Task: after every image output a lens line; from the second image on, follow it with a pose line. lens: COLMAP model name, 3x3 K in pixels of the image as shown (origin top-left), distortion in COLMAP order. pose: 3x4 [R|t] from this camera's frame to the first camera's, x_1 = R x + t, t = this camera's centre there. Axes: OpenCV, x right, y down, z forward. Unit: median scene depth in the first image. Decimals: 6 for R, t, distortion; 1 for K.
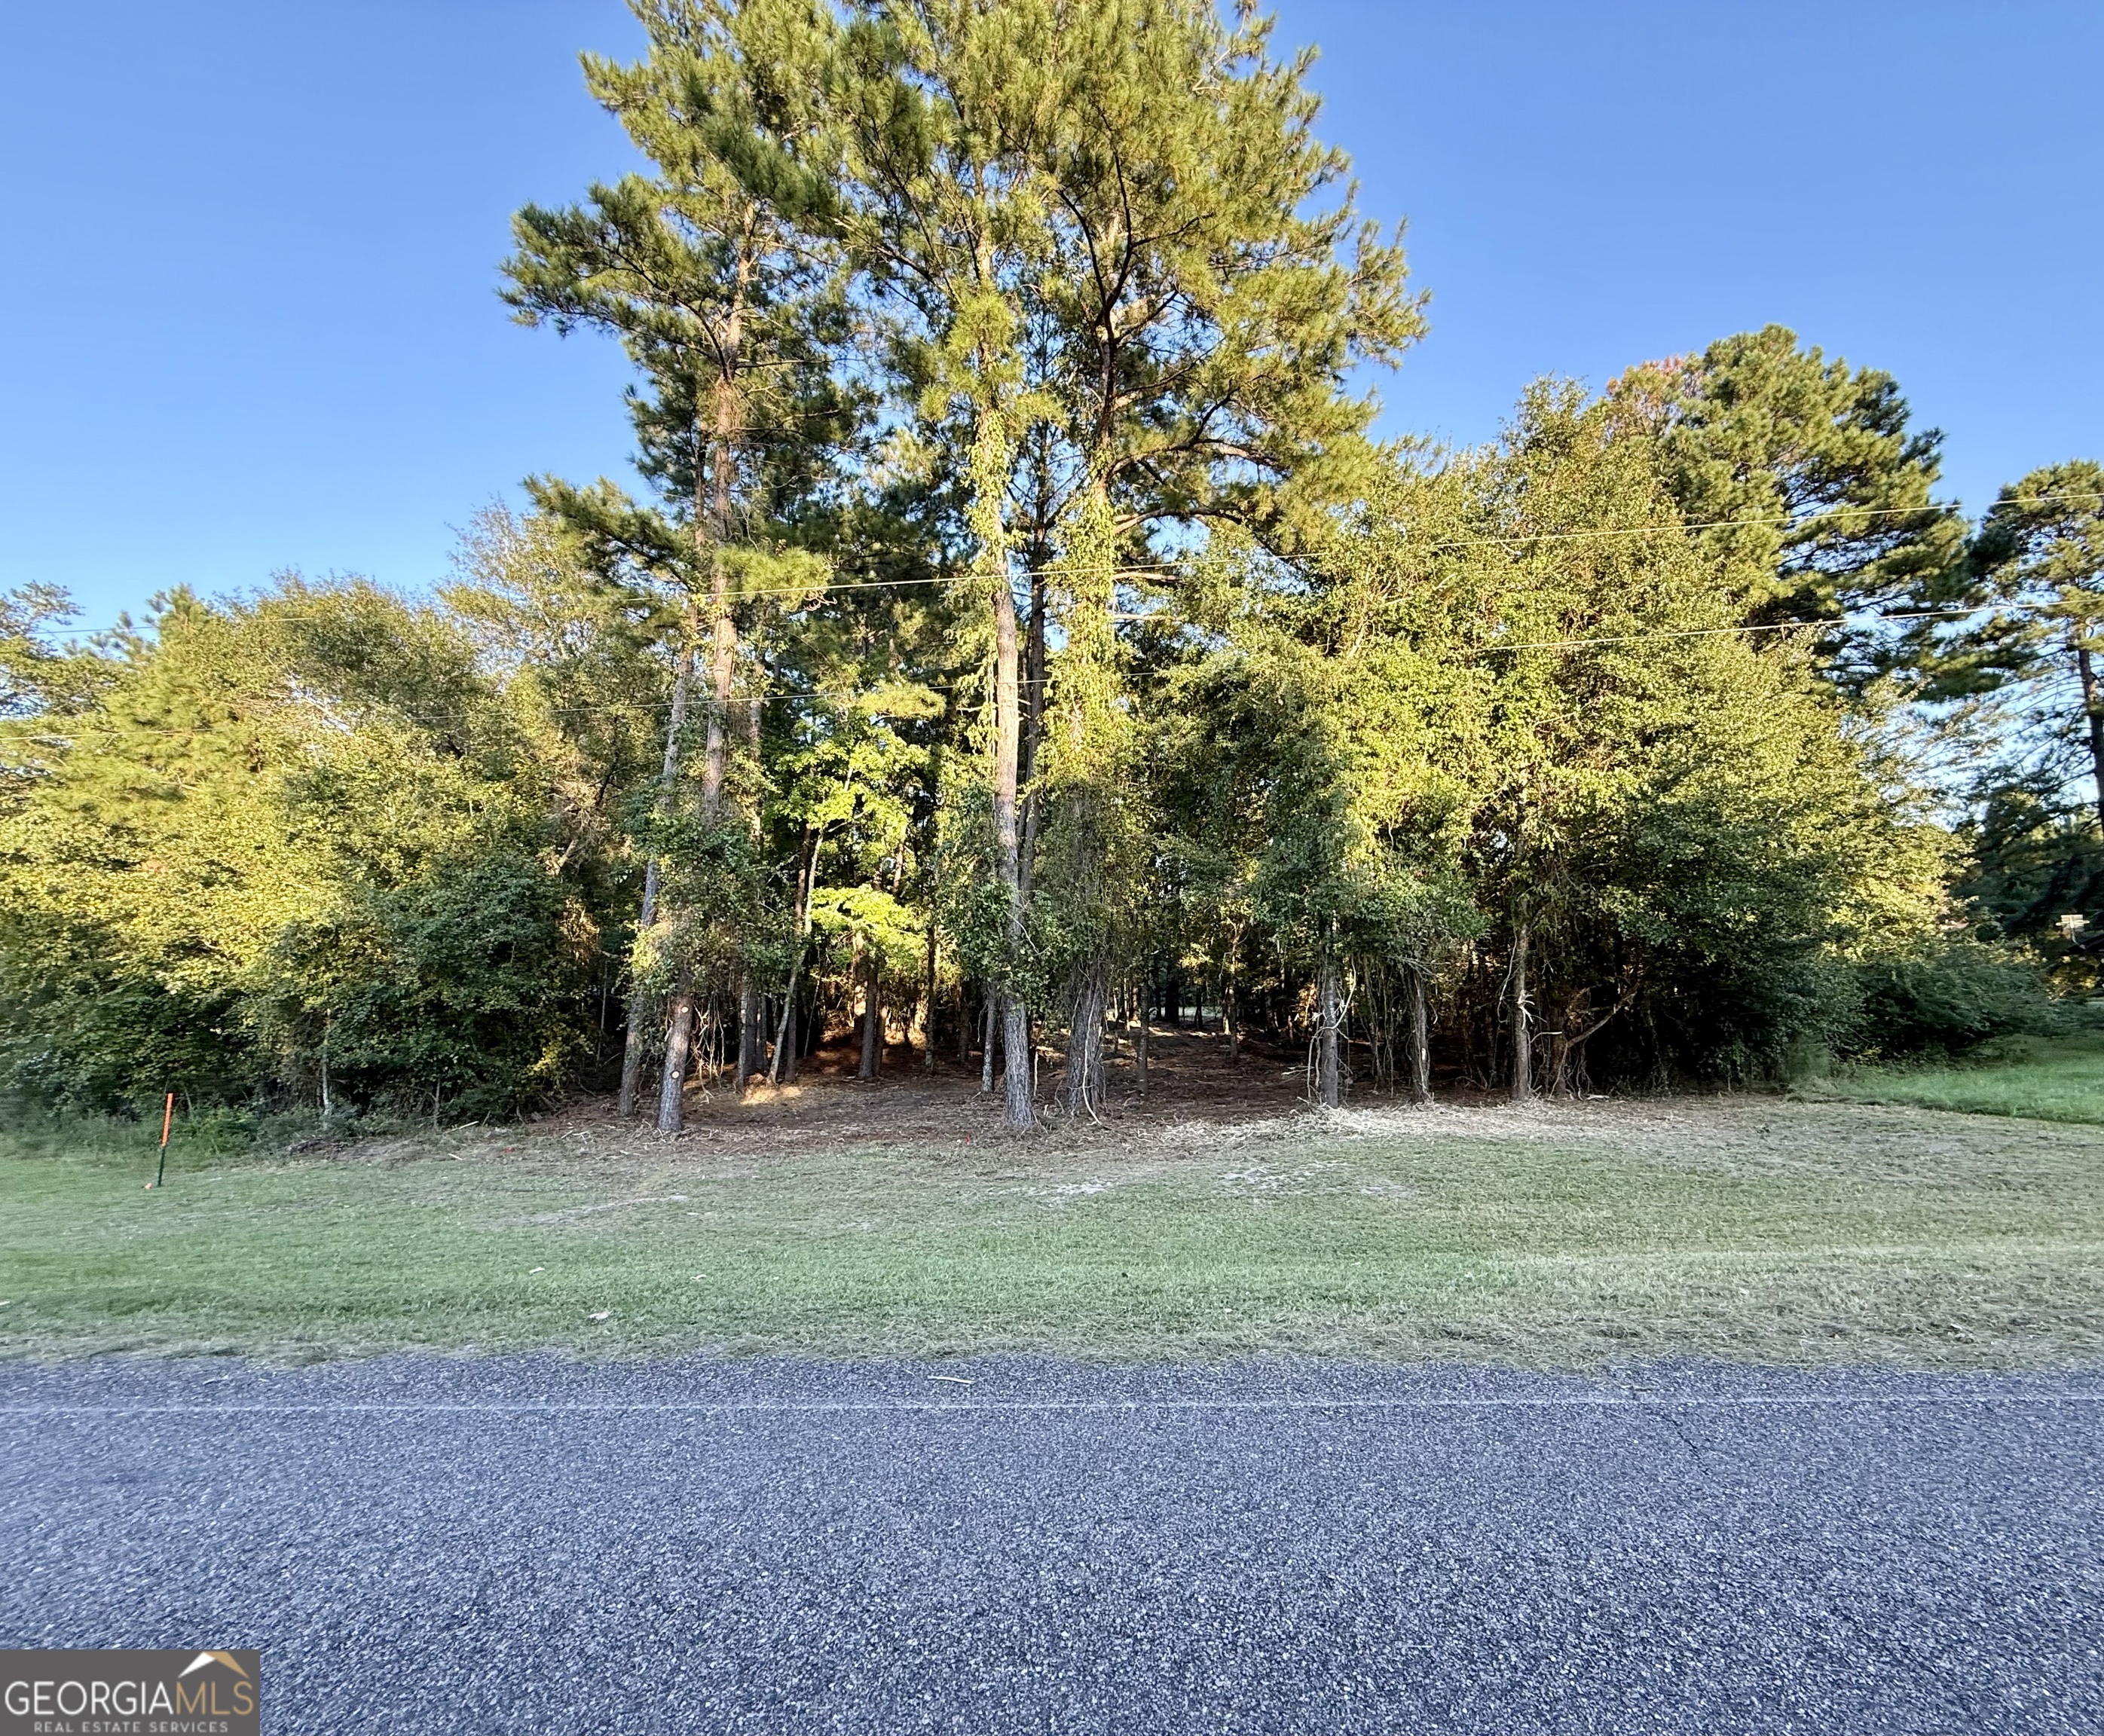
lens RADIAL K [[939.3, 0, 1056.3], [0, 939.3, 868.4], [0, 0, 1]] dist [0.003199, -0.000775]
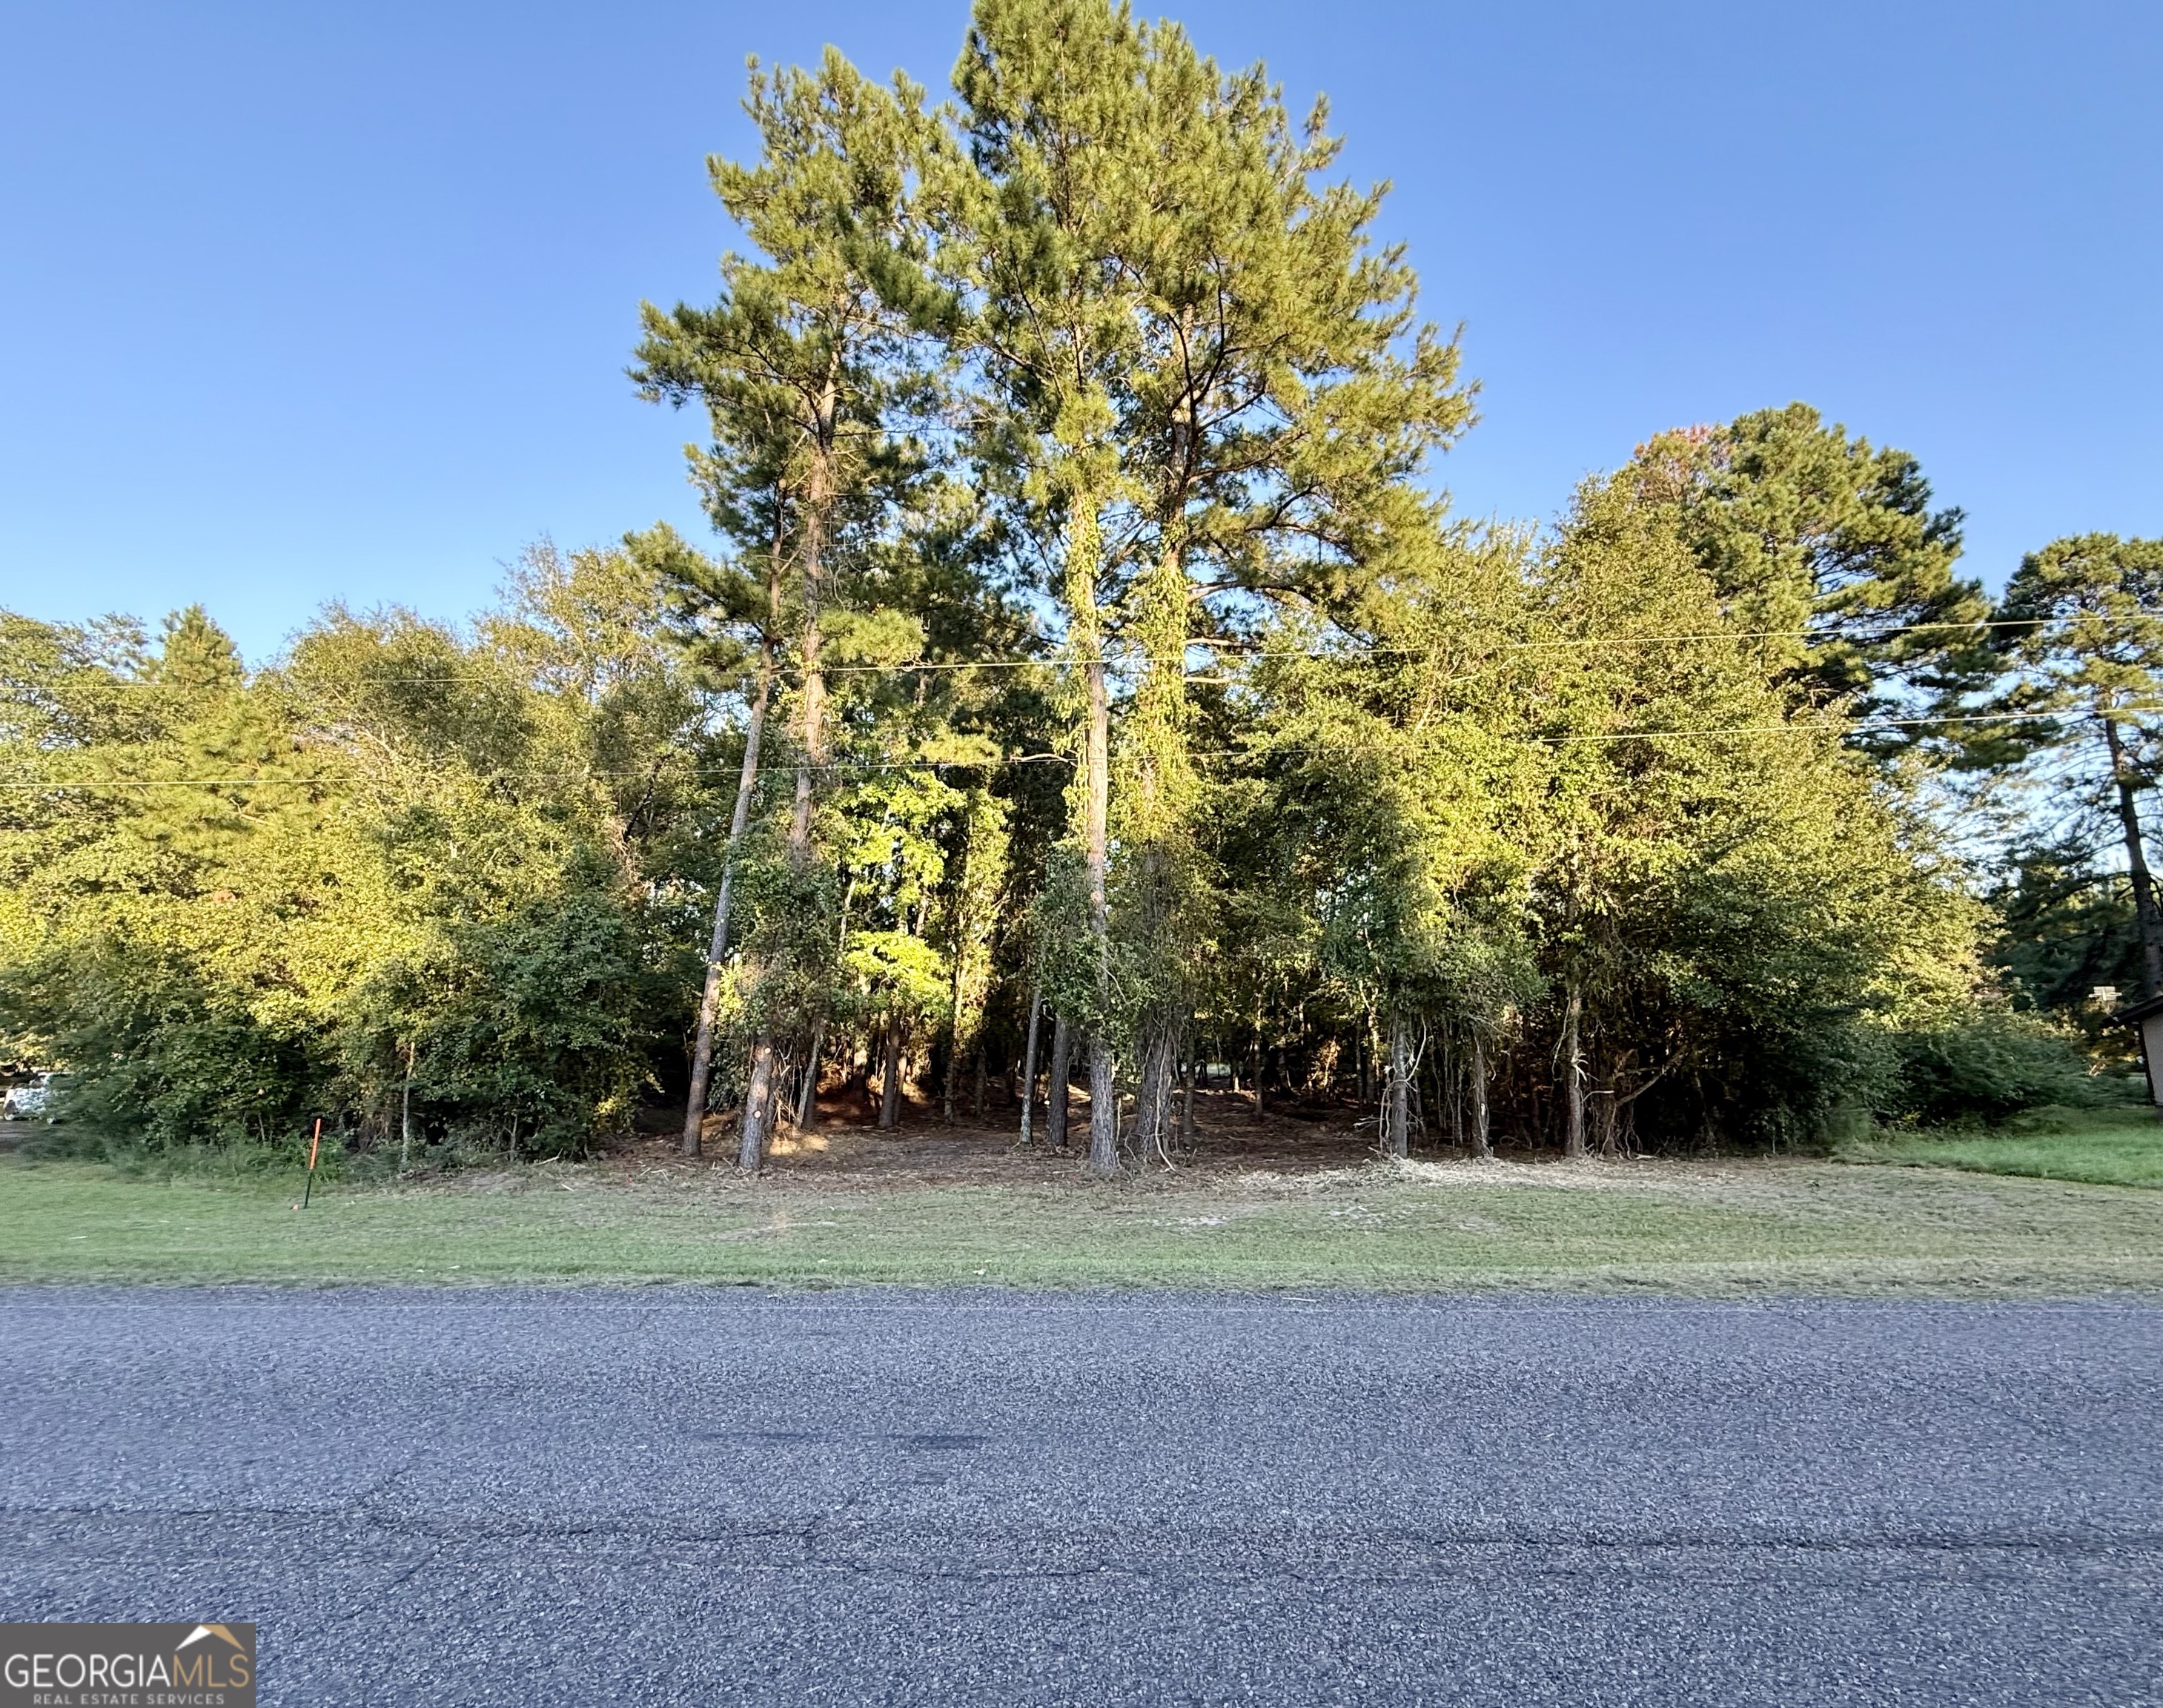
lens RADIAL K [[978.6, 0, 1078.4], [0, 978.6, 858.0], [0, 0, 1]] dist [0.000935, 0.000446]
pose [[0.999622, 0.024270, 0.012942, -0.067872], [-0.023501, 0.998120, -0.056606, -0.006452], [-0.014292, 0.056281, 0.998313, -0.076514]]
